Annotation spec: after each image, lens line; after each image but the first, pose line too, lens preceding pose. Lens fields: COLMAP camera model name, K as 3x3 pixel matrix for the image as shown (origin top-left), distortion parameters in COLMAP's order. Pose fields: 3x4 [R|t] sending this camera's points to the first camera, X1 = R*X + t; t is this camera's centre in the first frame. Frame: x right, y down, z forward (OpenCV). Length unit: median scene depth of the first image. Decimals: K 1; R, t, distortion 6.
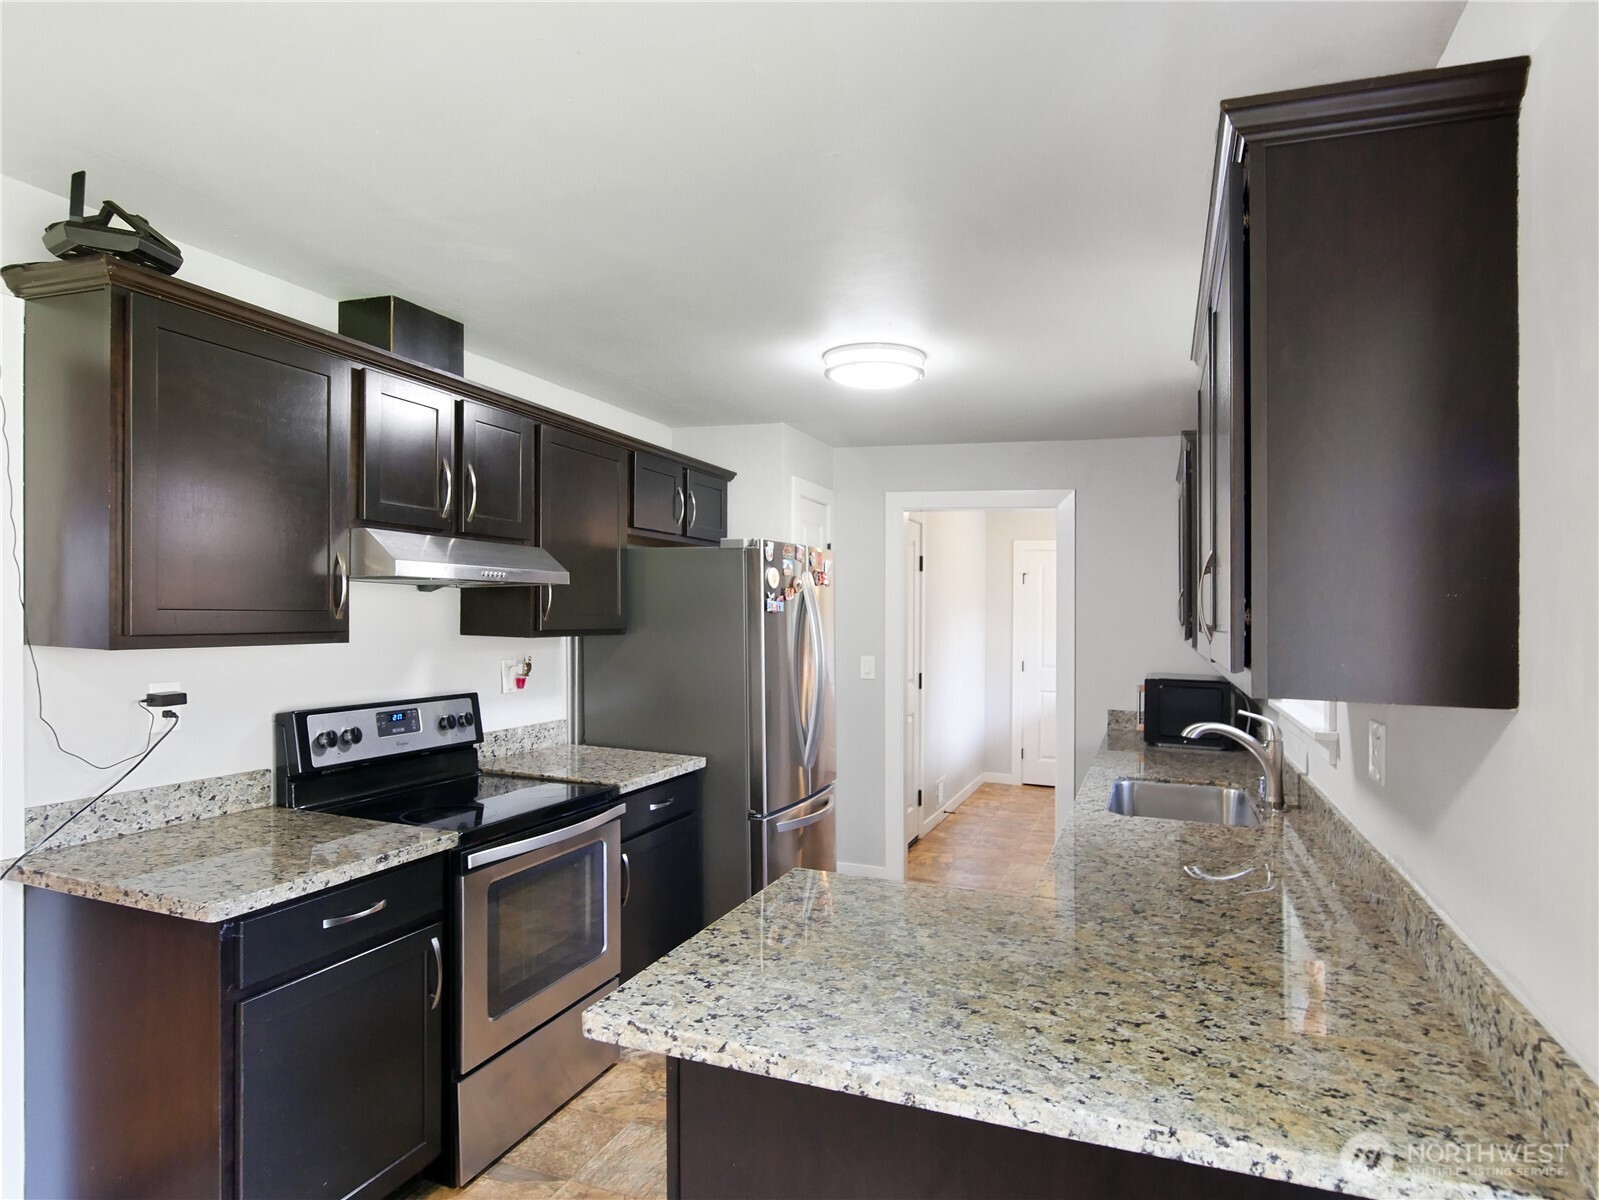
lens RADIAL K [[935.5, 0, 806.2], [0, 935.5, 593.4], [0, 0, 1]] dist [-0.008378, 0.000006]
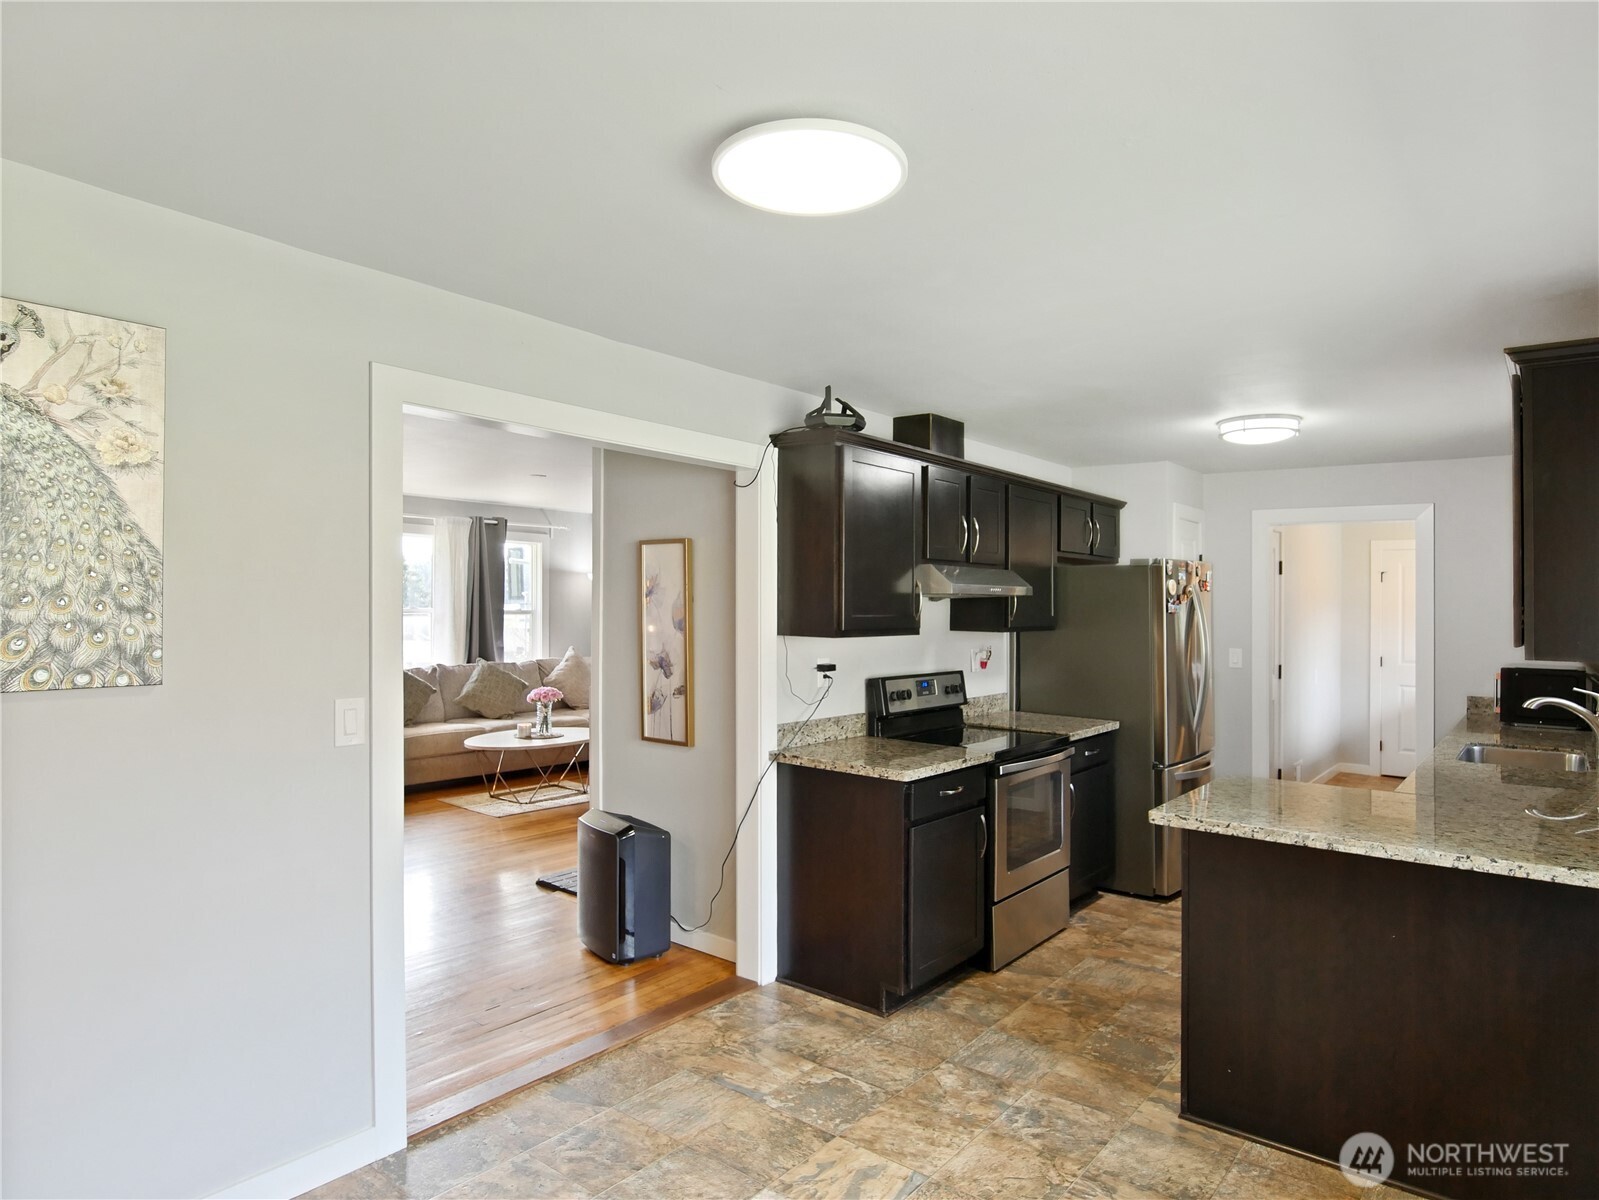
lens RADIAL K [[958.4, 0, 813.1], [0, 958.4, 614.1], [0, 0, 1]] dist [-0.018728, 0.001299]
pose [[0.953035, -0.006748, -0.302785, -0.152389], [0.014075, 0.999658, 0.022023, -0.021689], [0.302533, -0.025250, 0.952804, -0.610802]]
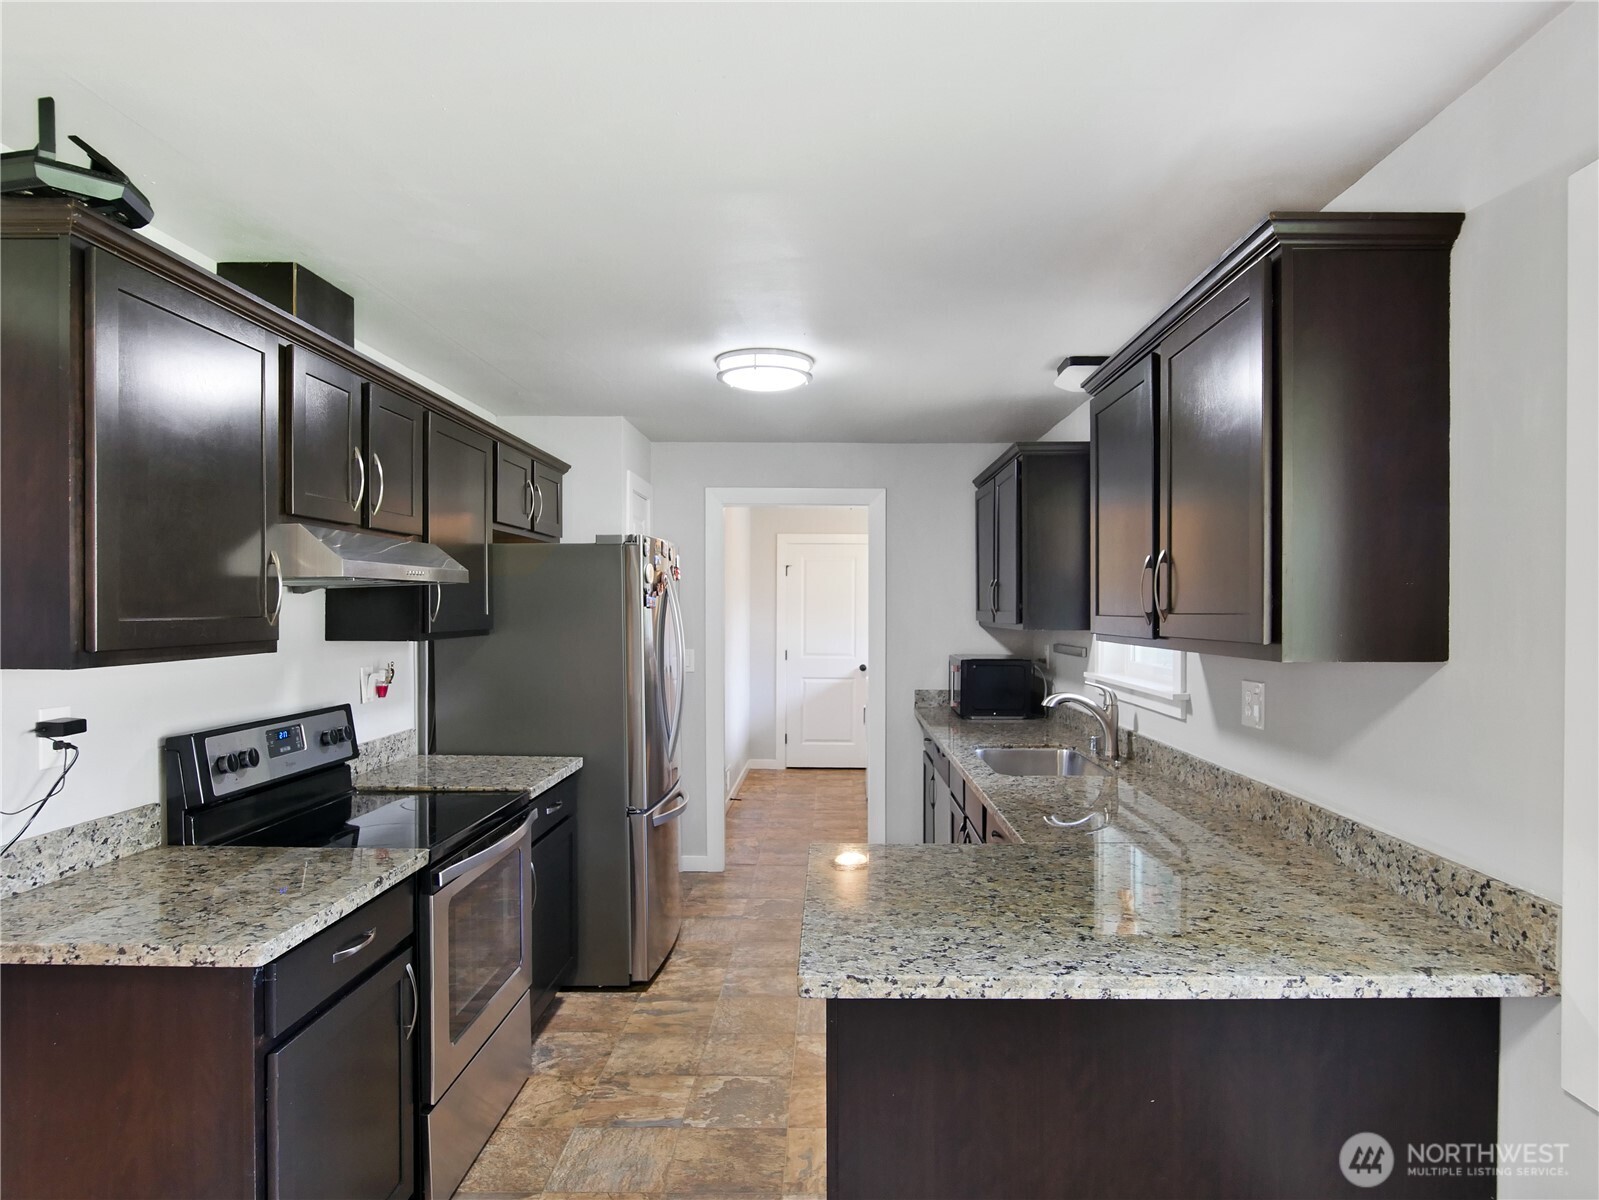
lens RADIAL K [[950.2, 0, 816.9], [0, 950.2, 597.9], [0, 0, 1]] dist [-0.007804, -0.000856]
pose [[0.940900, -0.019166, 0.338141, -0.293049], [0.014730, 0.999769, 0.015679, -0.005505], [-0.338363, -0.009772, 0.940965, -0.024874]]
